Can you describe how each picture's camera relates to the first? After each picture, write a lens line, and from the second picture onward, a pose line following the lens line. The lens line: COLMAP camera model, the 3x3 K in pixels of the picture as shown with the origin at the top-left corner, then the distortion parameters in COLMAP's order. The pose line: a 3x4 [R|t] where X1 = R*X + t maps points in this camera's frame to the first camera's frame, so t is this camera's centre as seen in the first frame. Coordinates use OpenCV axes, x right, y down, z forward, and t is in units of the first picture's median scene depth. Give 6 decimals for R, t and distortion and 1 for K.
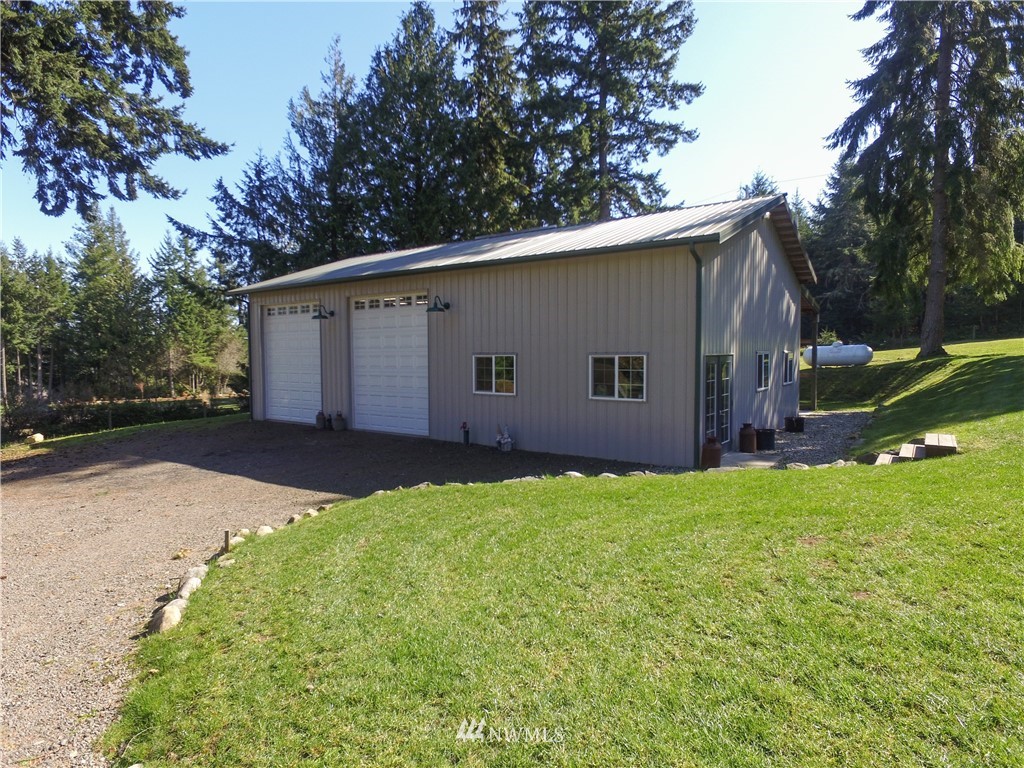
lens RADIAL K [[589.8, 0, 512.0], [0, 589.8, 384.0], [0, 0, 1]] dist [0.000112, 0.000030]
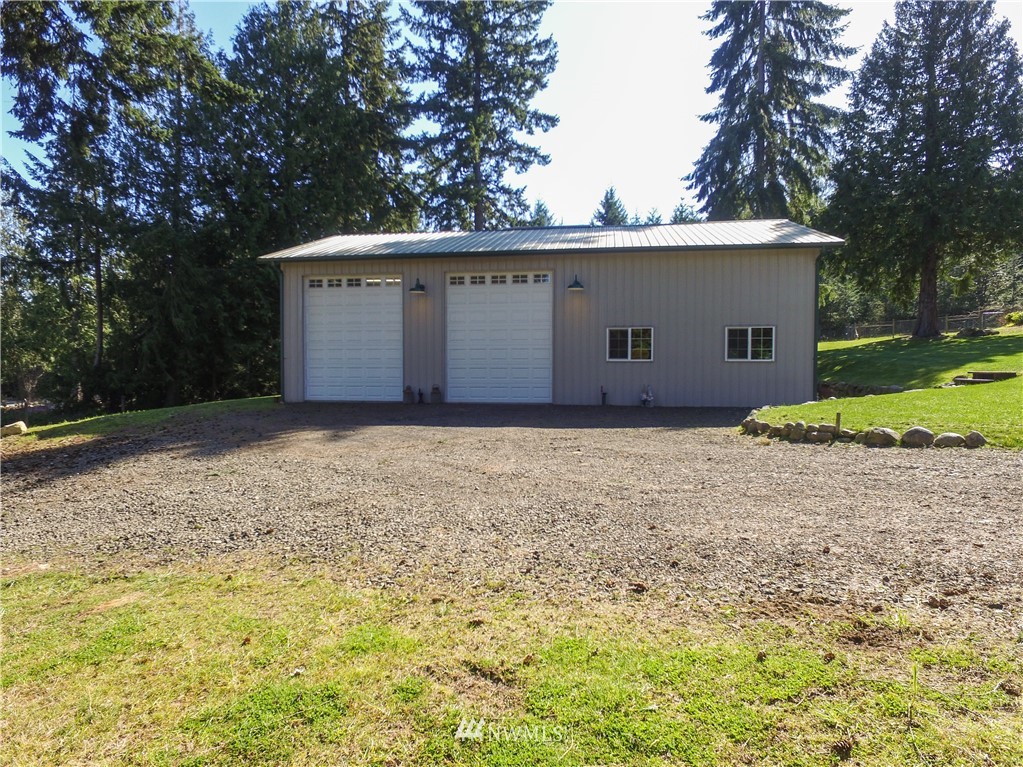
lens RADIAL K [[600.6, 0, 511.5], [0, 600.6, 383.5], [0, 0, 1]] dist [-0.005281, -0.001111]
pose [[0.897479, -0.006727, 0.441007, -0.390676], [0.017510, 0.999639, -0.020385, 0.041814], [-0.440710, 0.026017, 0.897272, 0.017084]]
